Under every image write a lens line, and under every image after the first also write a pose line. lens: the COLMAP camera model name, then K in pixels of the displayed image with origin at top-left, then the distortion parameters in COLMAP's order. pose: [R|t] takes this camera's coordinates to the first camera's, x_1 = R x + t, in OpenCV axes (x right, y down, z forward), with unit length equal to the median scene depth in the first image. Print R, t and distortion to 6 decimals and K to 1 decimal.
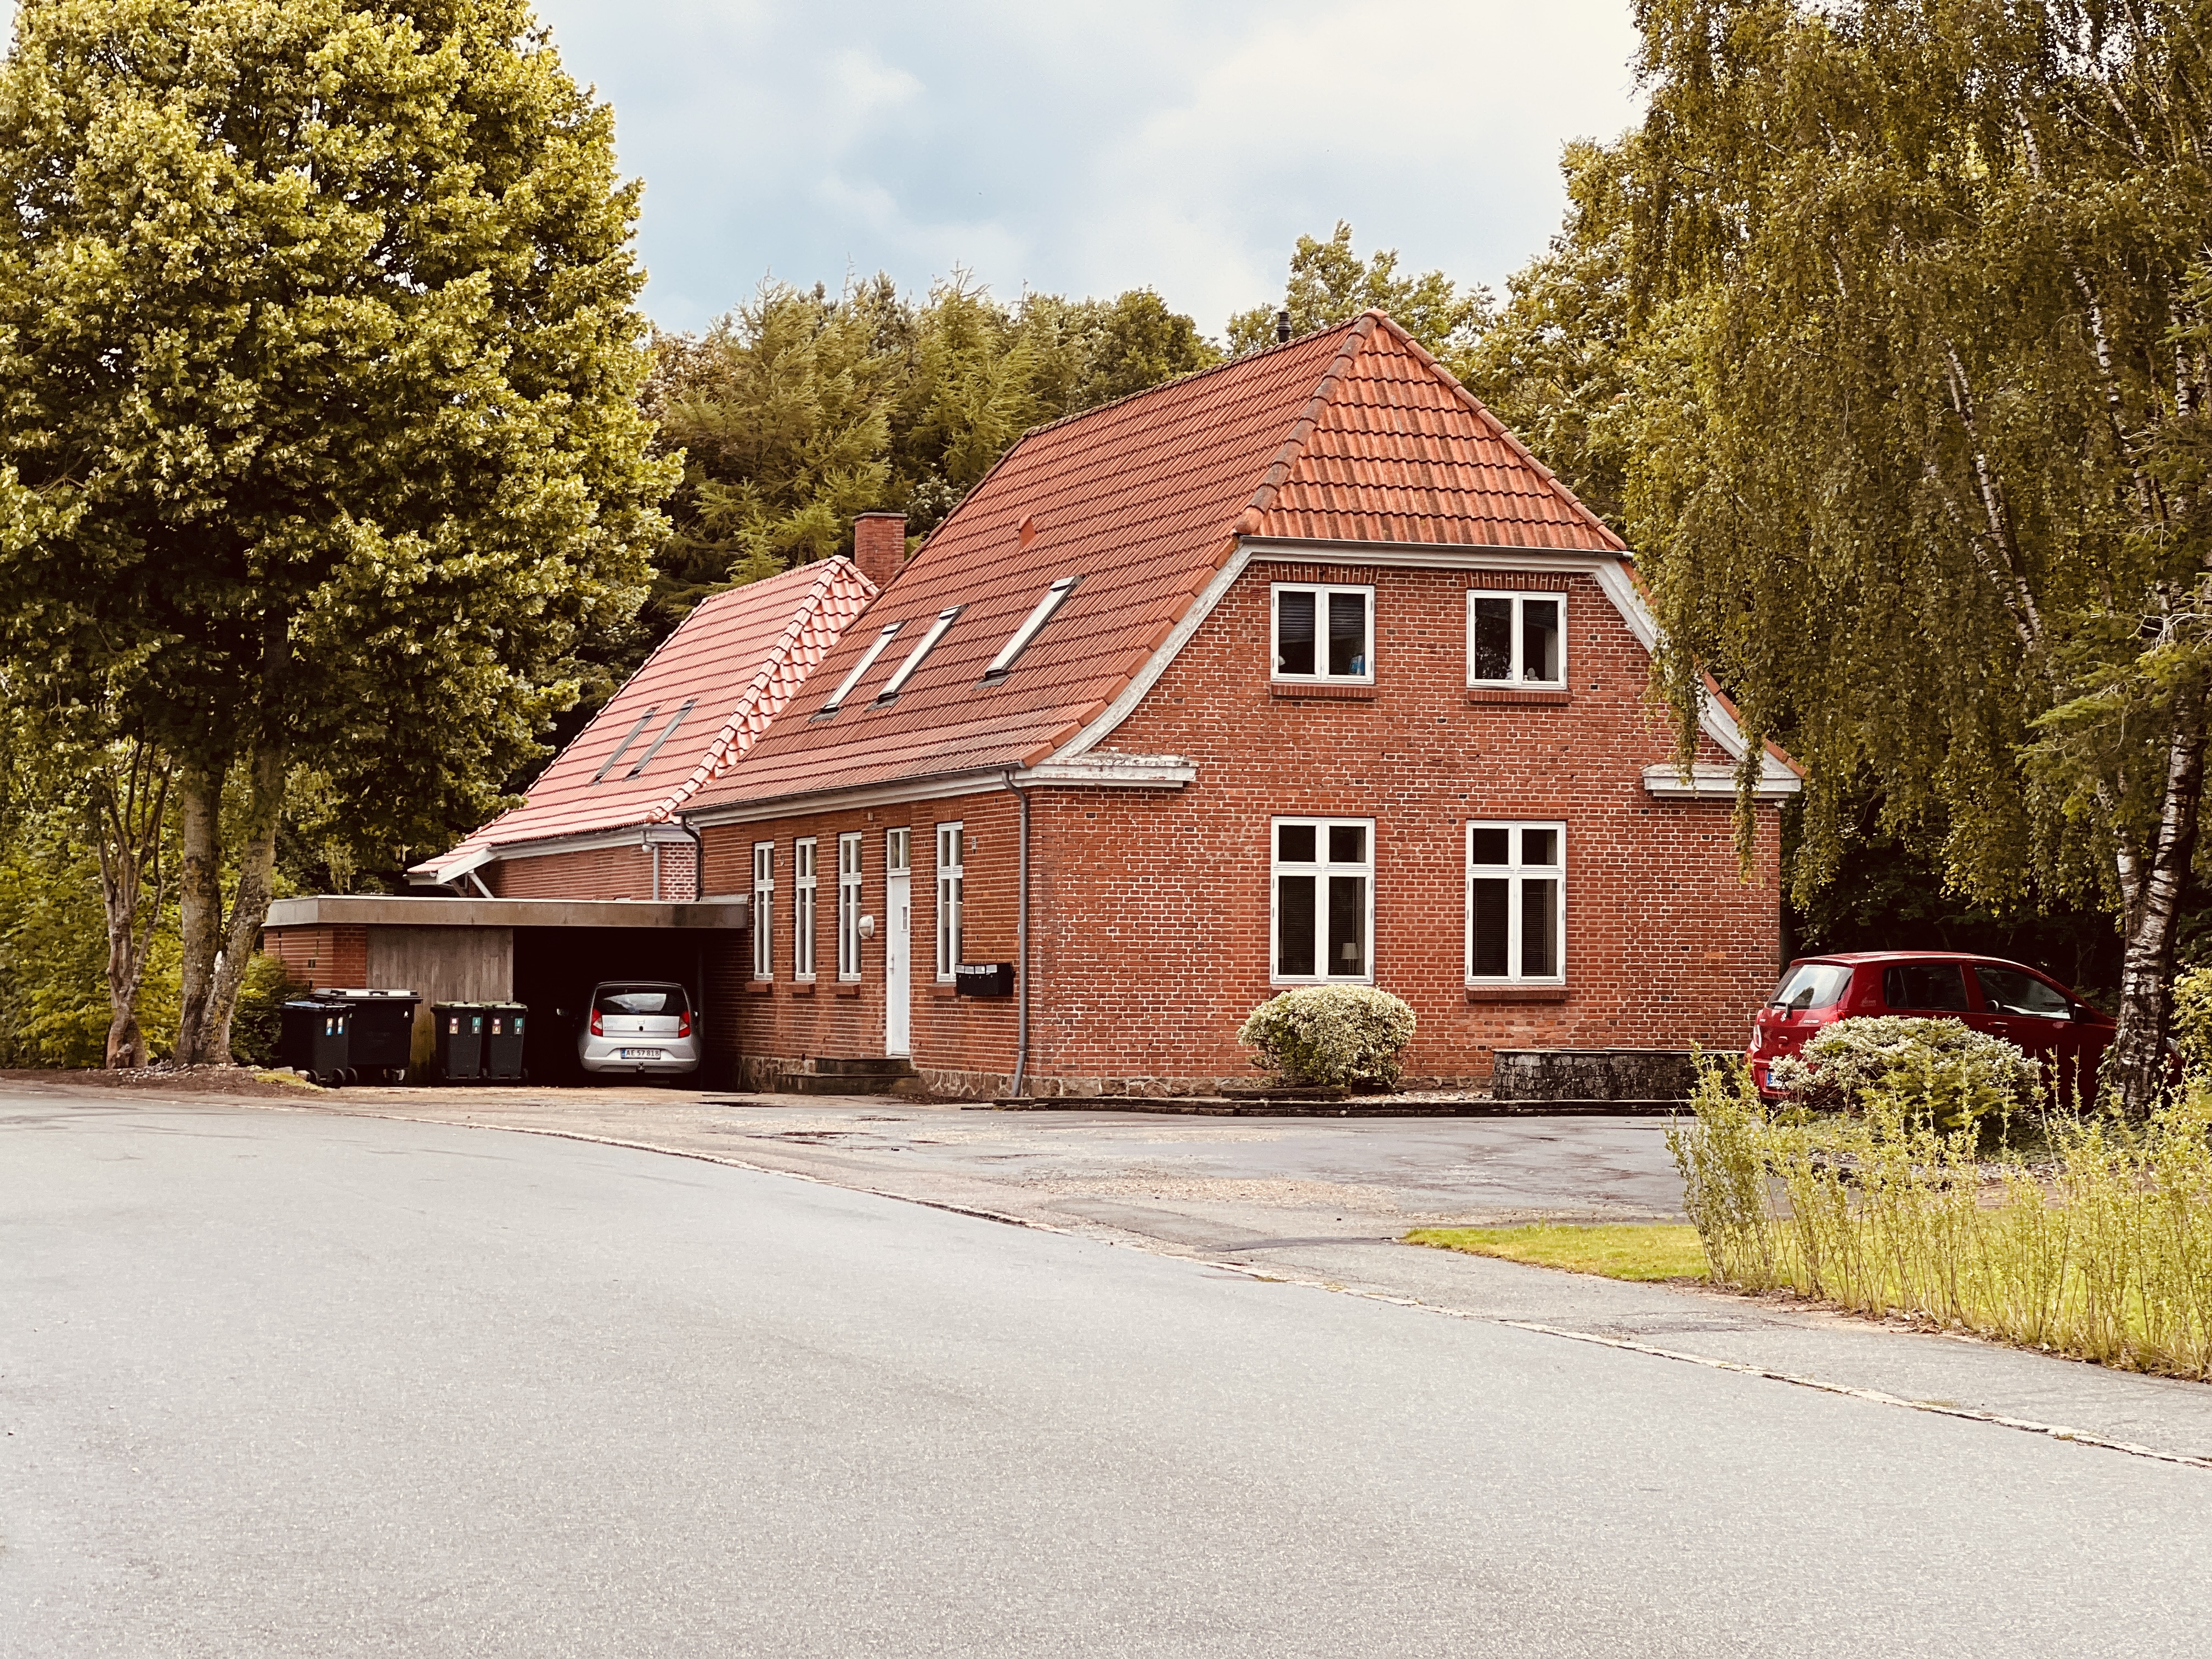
lens RADIAL K [[4963.0, 0, 1105.9], [0, 4963.0, 830.9], [0, 0, 1]] dist [-0.027733, 0.000000]
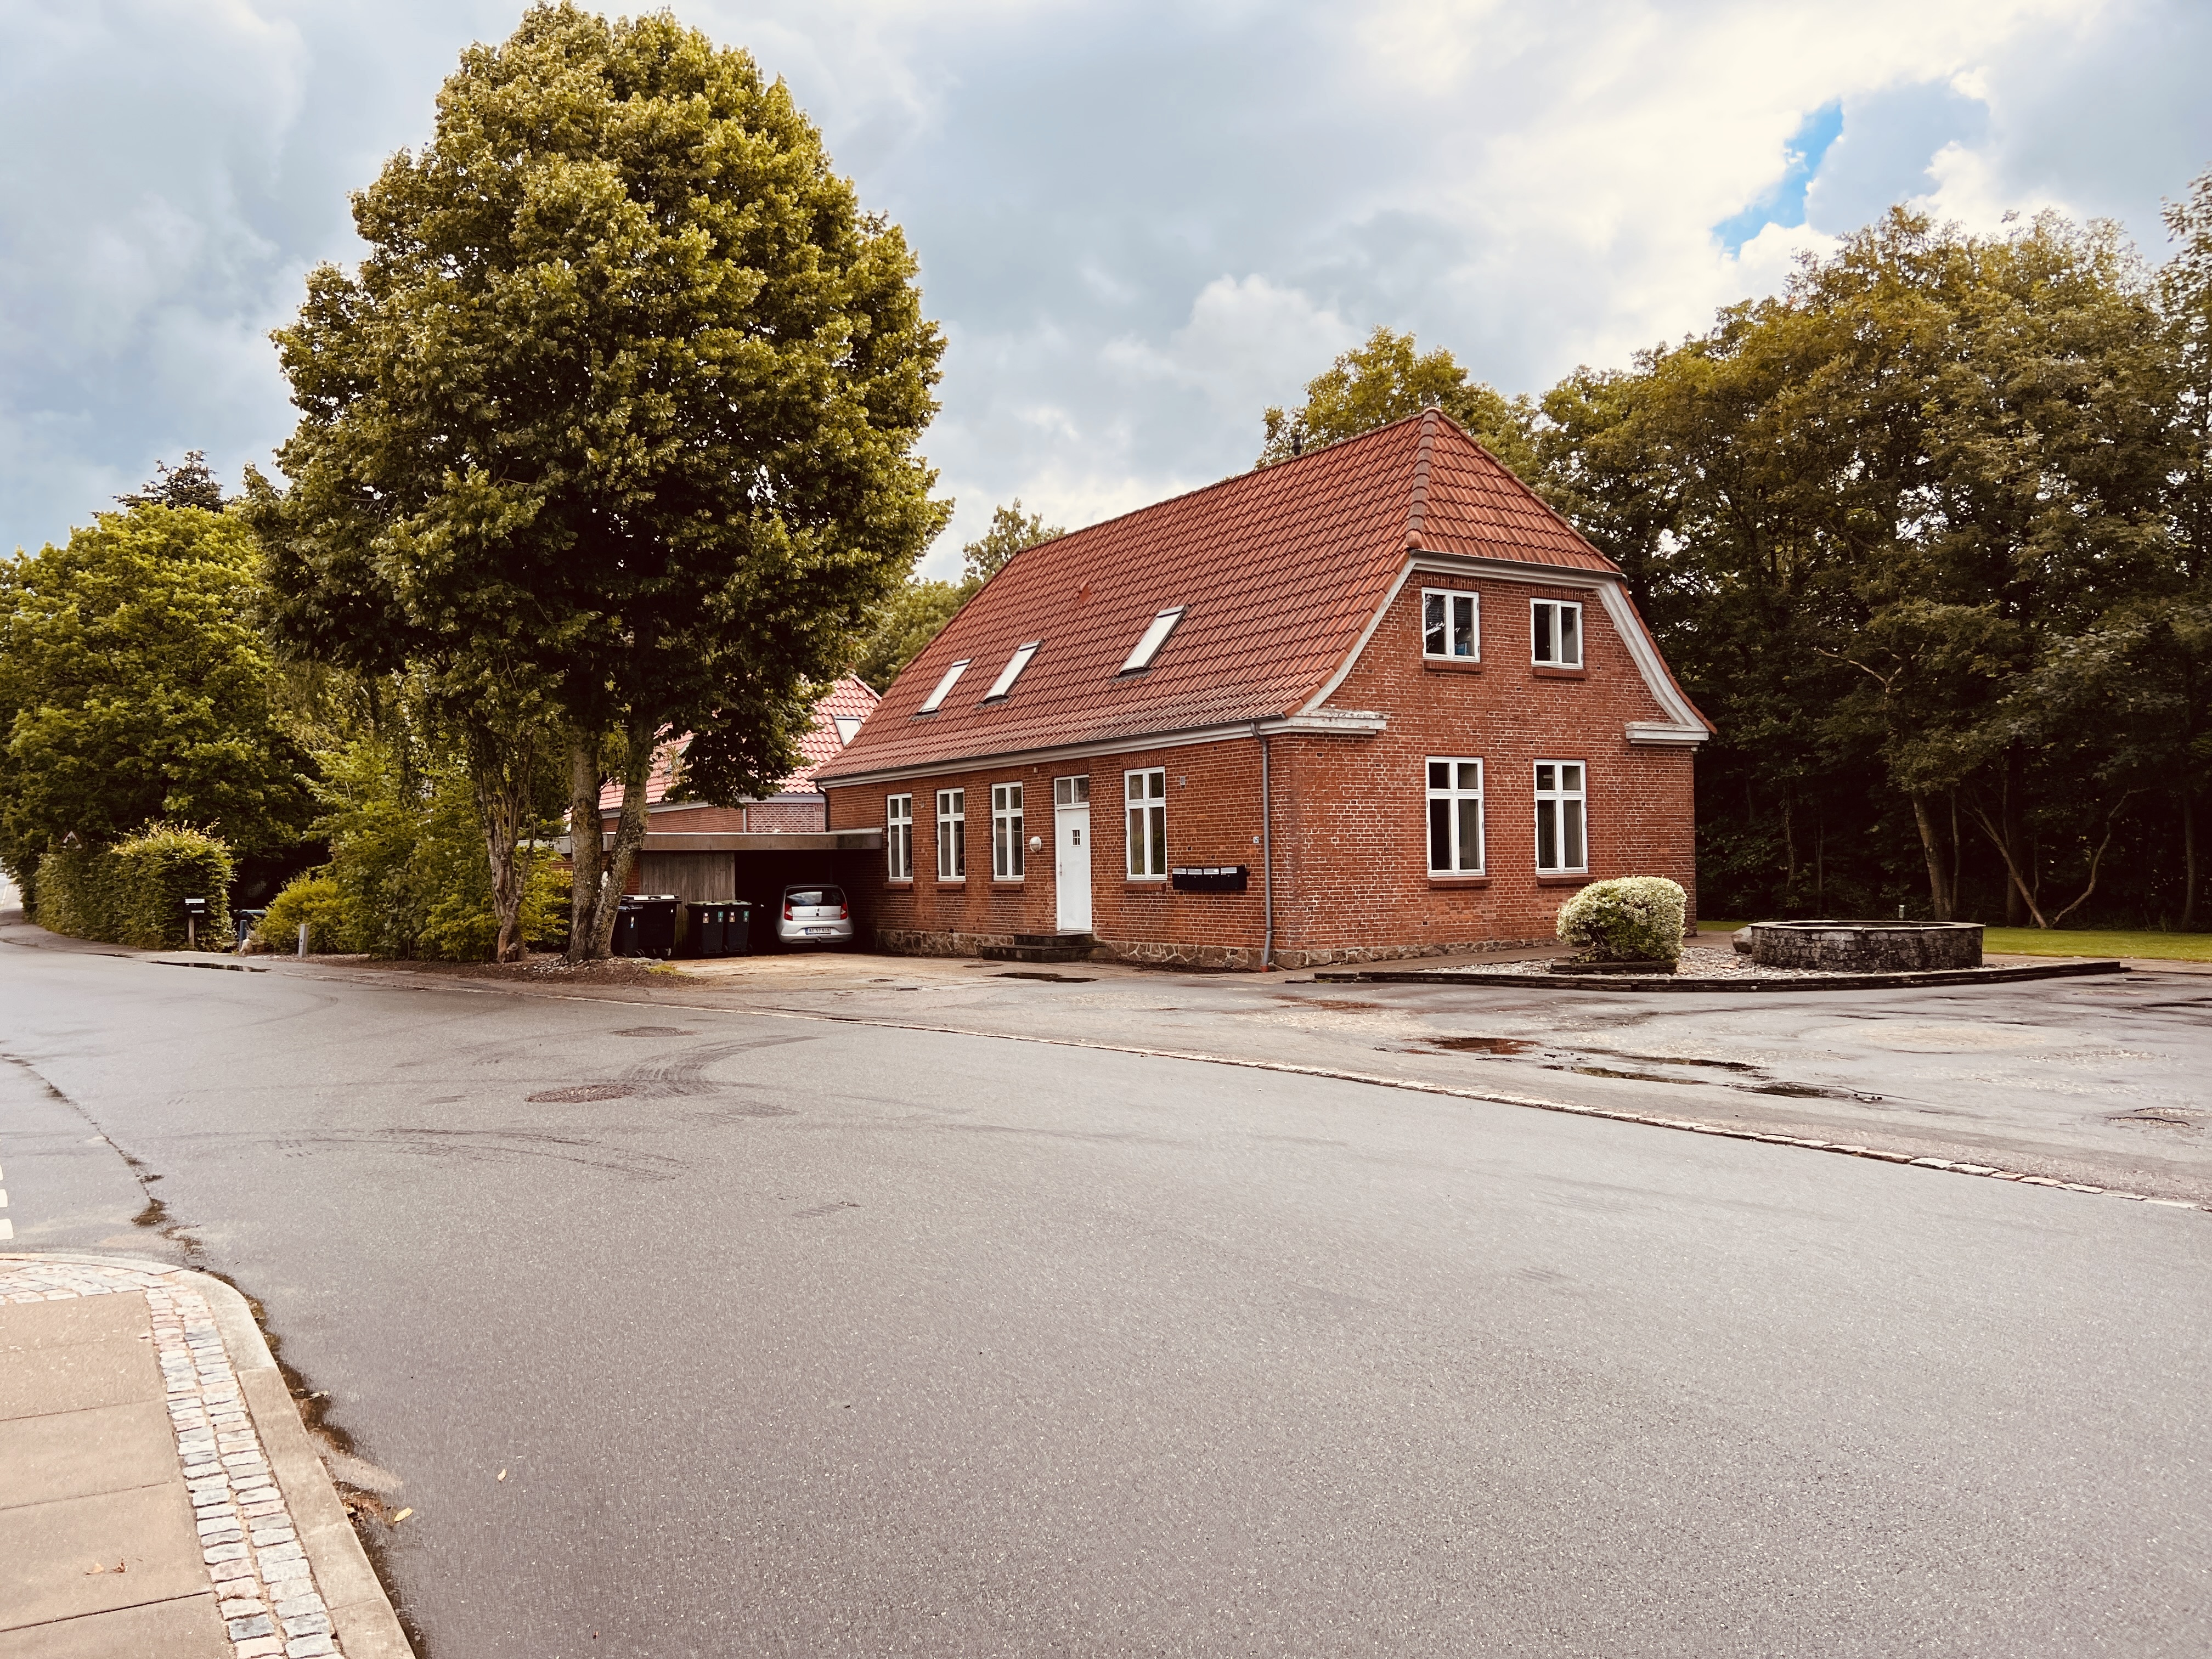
lens RADIAL K [[1761.3, 0, 1106.5], [0, 1761.3, 823.2], [0, 0, 1]] dist [0.098214, -0.003294]
pose [[0.970596, -0.016410, 0.240154, -0.168272], [0.015640, 0.999865, 0.005112, 0.011676], [-0.240206, -0.001206, 0.970721, 0.533041]]
